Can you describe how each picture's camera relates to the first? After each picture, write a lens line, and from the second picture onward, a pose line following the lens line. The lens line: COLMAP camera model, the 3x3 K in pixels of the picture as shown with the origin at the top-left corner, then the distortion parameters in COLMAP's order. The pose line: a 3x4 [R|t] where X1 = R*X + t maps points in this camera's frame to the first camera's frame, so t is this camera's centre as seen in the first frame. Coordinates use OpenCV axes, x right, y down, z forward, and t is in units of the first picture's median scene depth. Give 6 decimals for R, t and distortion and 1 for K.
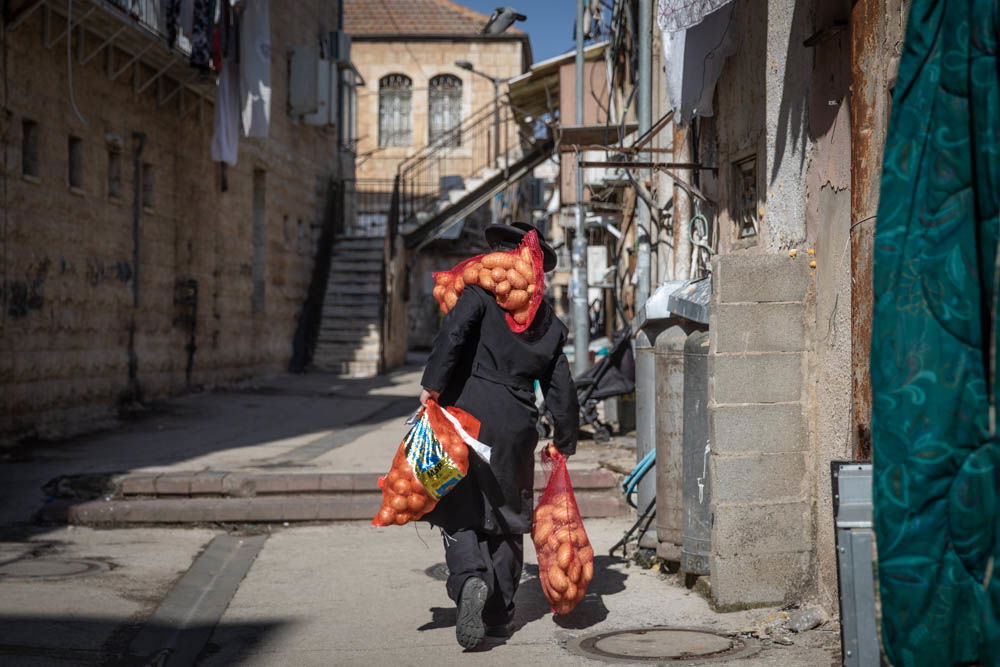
lens RADIAL K [[1442.0, 0, 500.0], [0, 1442.0, 333.5], [0, 0, 1]] dist [0.120730, 0.000503]
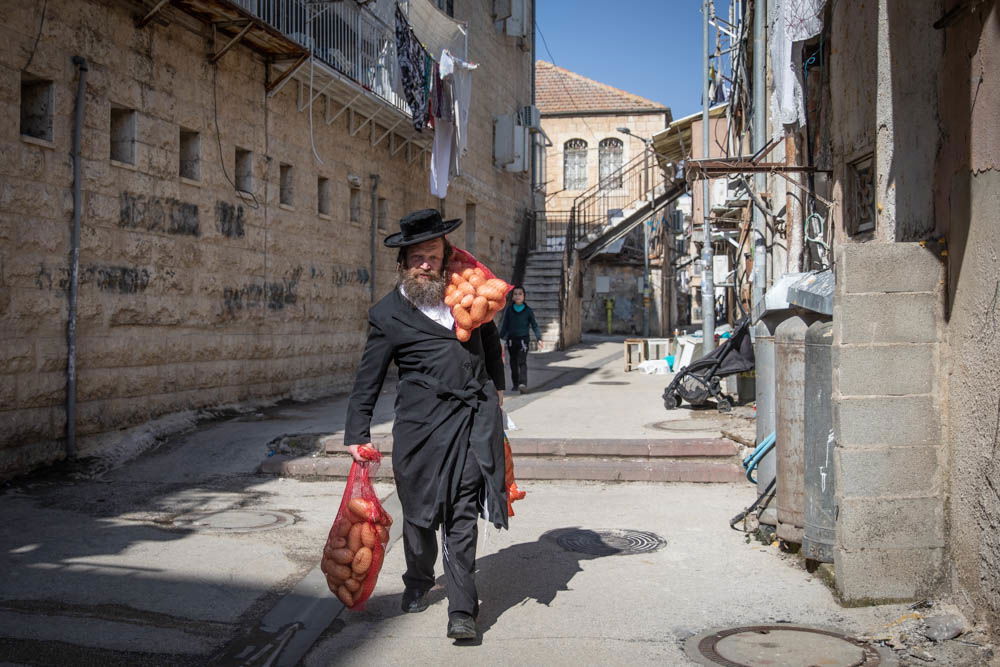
lens RADIAL K [[875.0, 0, 498.9], [0, 875.0, 307.5], [0, 0, 1]] dist [-0.005702, 0.017305]
pose [[0.983110, -0.003107, -0.182987, 0.020403], [0.000674, 0.999911, -0.013358, -0.002502], [0.183012, 0.013009, 0.983025, 0.258954]]
